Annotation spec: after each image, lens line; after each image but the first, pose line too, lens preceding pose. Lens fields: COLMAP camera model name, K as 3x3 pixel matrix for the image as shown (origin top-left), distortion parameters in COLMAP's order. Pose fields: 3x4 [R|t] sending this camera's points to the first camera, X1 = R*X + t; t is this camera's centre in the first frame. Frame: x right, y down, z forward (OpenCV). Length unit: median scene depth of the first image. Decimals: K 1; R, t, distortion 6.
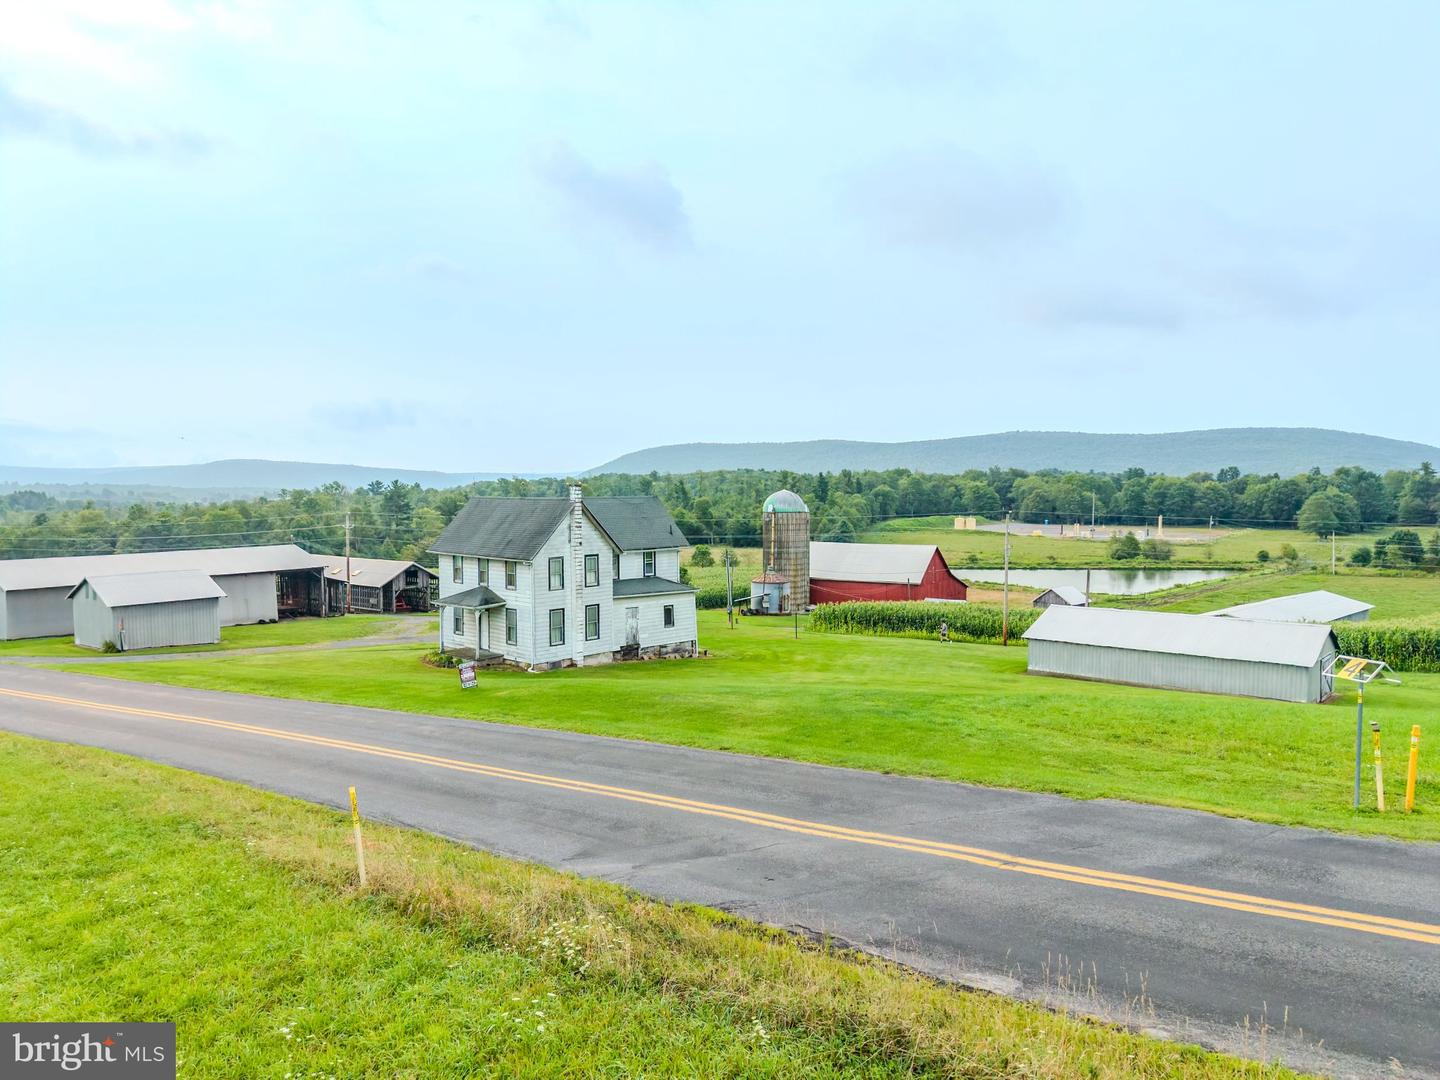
lens RADIAL K [[1017.4, 0, 723.2], [0, 1017.4, 537.3], [0, 0, 1]] dist [0.002745, -0.002884]
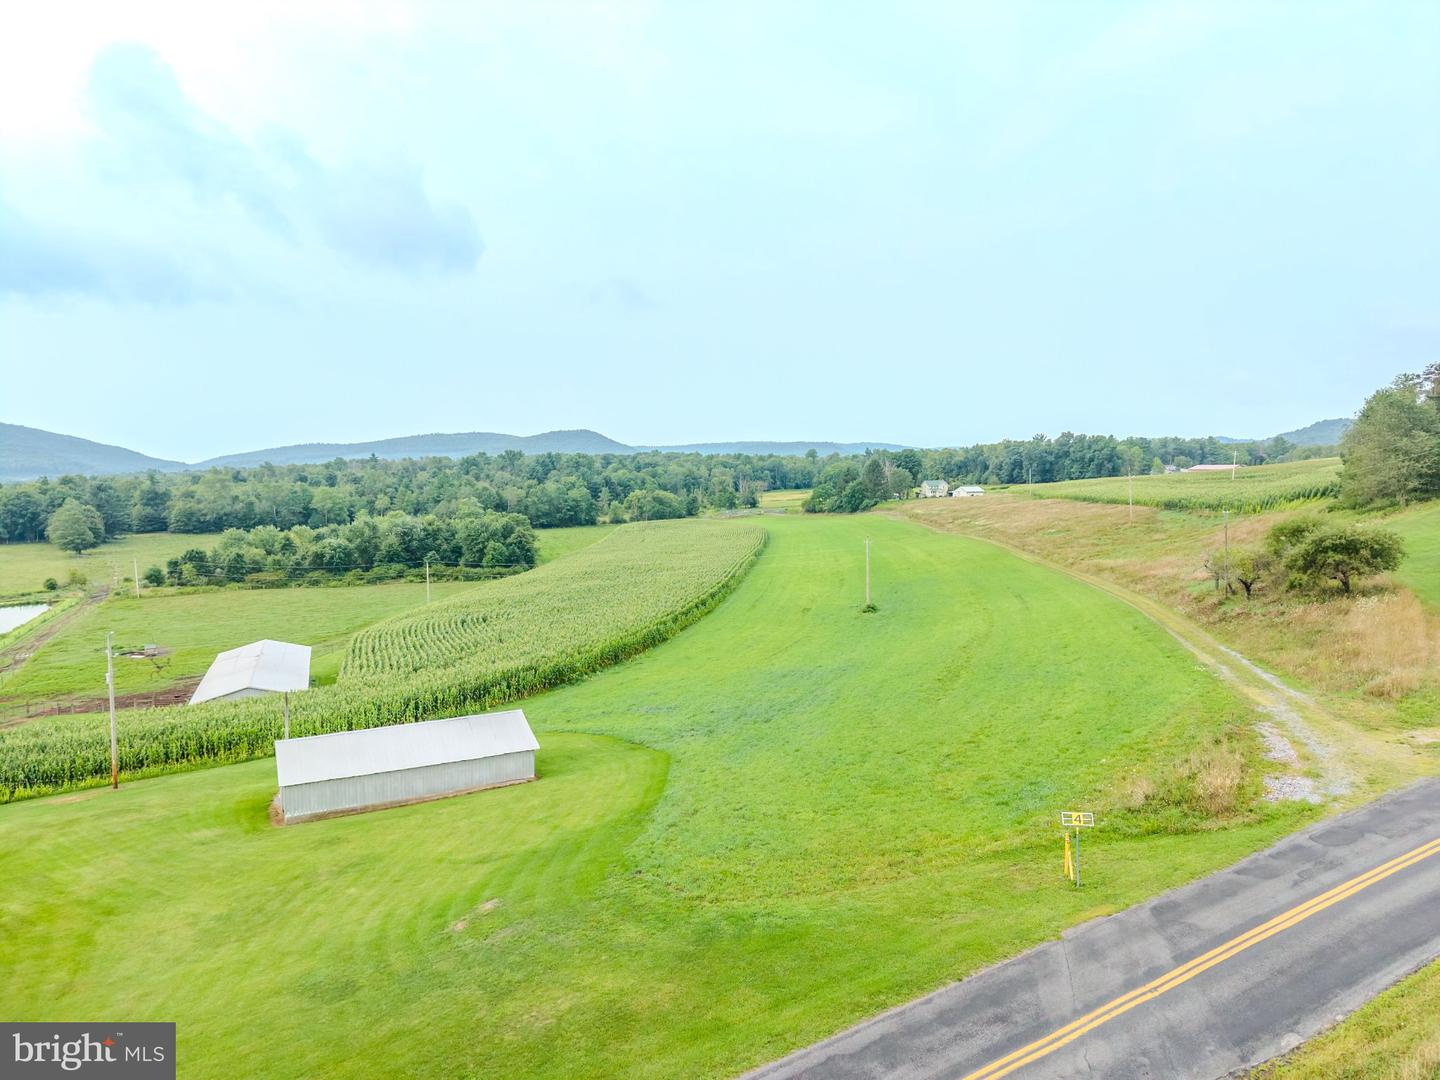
lens RADIAL K [[1017.4, 0, 719.9], [0, 1017.4, 539.9], [0, 0, 1]] dist [0.002745, -0.002884]
pose [[0.303246, -0.077707, 0.949739, -0.186009], [0.032432, 0.996934, 0.071213, -0.074284], [-0.952360, 0.009207, 0.304836, 0.129239]]
